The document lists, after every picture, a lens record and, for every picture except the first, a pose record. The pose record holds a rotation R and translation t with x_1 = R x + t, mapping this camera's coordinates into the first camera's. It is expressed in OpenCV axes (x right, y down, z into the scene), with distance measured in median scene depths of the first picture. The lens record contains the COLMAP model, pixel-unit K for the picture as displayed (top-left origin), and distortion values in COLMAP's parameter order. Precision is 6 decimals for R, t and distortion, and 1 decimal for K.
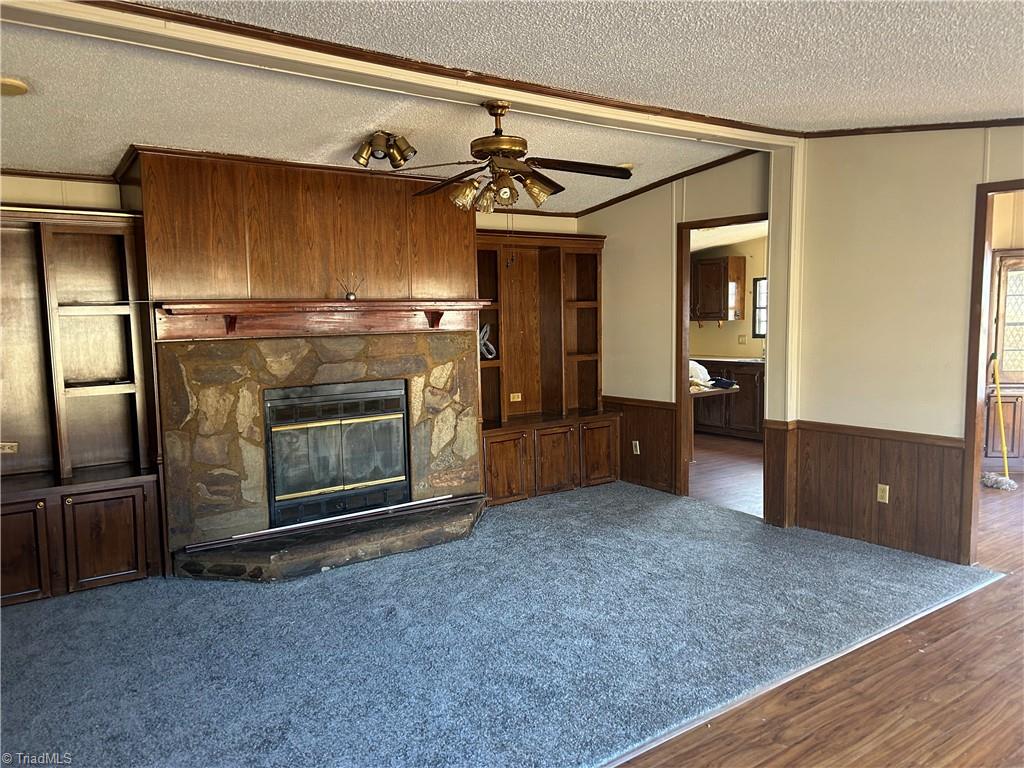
lens RADIAL K [[765.4, 0, 515.6], [0, 765.4, 387.7], [0, 0, 1]] dist [0.058292, -0.061656]
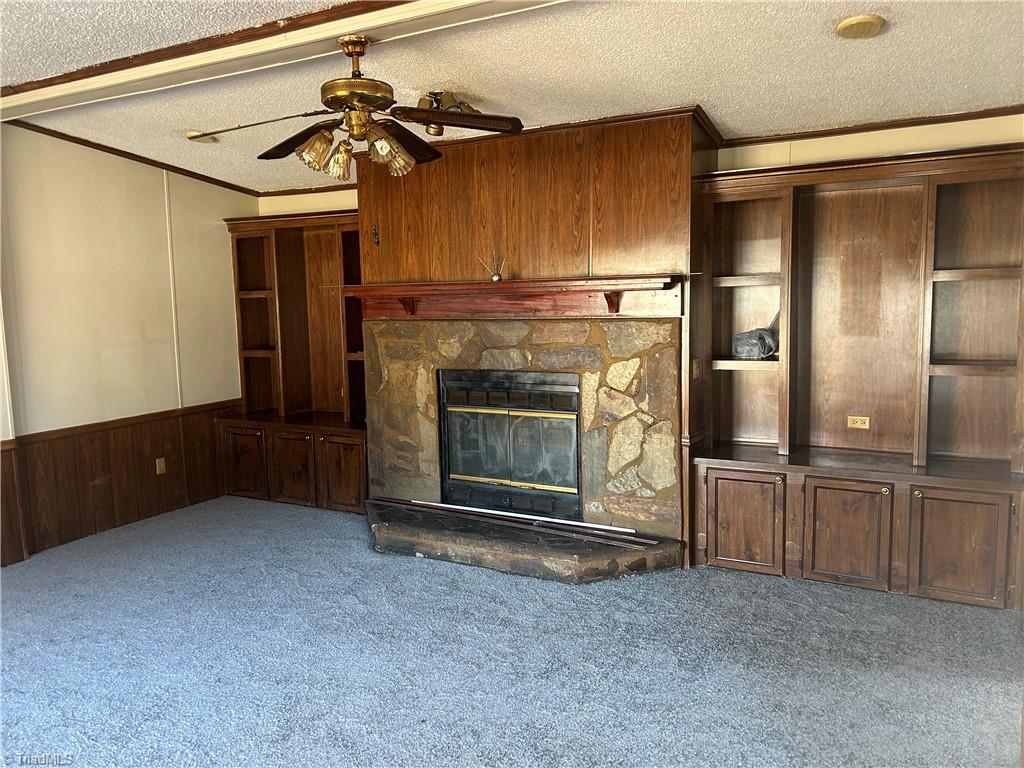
lens RADIAL K [[765.4, 0, 514.2], [0, 765.4, 380.7], [0, 0, 1]] dist [0.058292, -0.061656]
pose [[0.414469, 0.113132, -0.903004, 0.596157], [-0.074013, 0.993147, 0.090454, -0.076613], [0.907049, 0.029344, 0.420002, 0.610184]]
